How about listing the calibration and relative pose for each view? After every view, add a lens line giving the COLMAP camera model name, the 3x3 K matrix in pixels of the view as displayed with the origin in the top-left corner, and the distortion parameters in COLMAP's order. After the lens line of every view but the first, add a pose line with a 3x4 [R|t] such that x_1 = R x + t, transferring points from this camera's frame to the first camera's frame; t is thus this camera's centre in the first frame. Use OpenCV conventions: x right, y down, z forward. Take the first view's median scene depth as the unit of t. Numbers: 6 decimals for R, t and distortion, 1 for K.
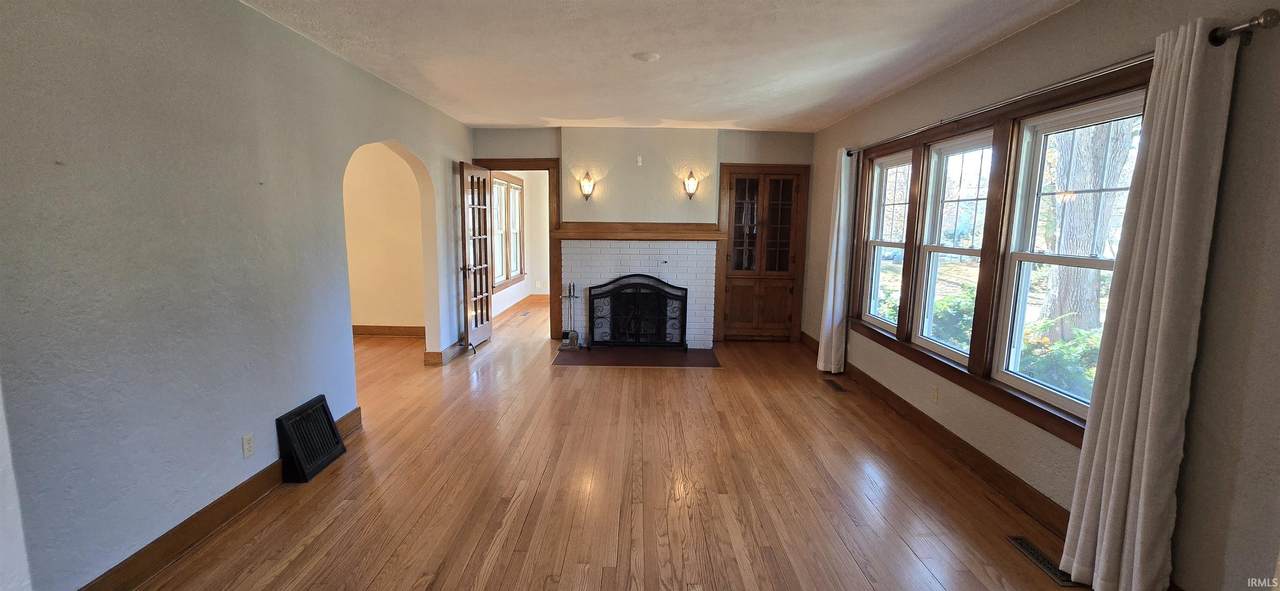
lens RADIAL K [[524.5, 0, 644.6], [0, 524.5, 284.5], [0, 0, 1]] dist [-0.000026, -0.000034]
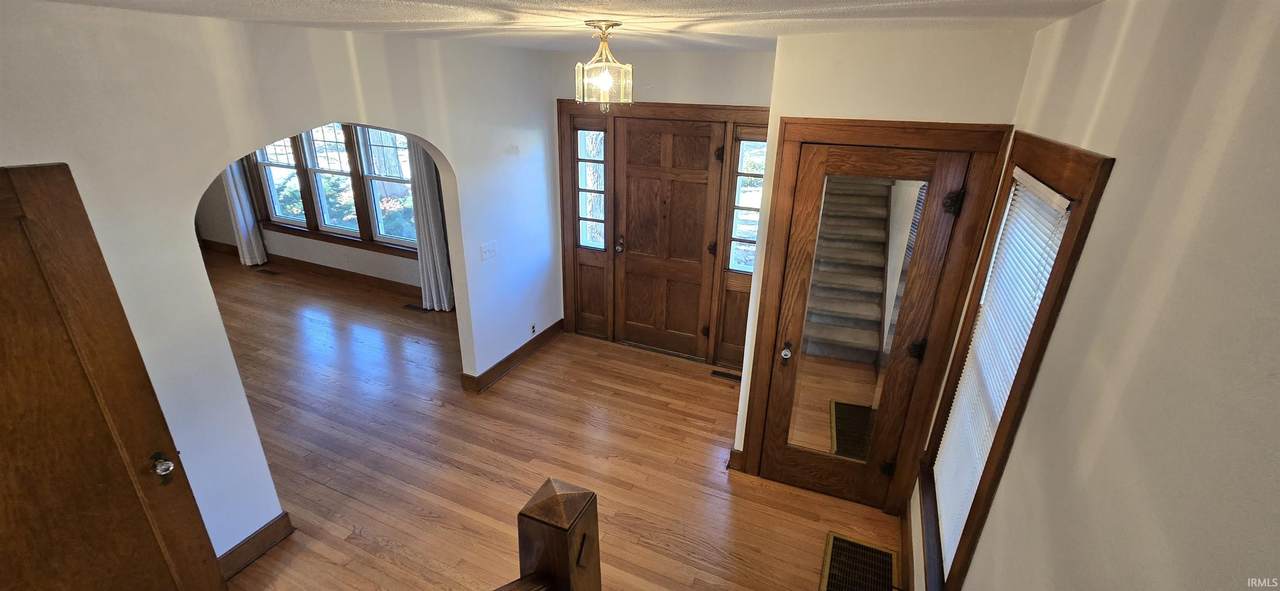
lens RADIAL K [[524.5, 0, 639.2], [0, 524.5, 283.2], [0, 0, 1]] dist [-0.000026, -0.000034]
pose [[0.414585, -0.349851, 0.840074, -0.642046], [0.101381, 0.935157, 0.339416, -0.240201], [-0.904346, -0.055550, 0.423170, -0.749448]]
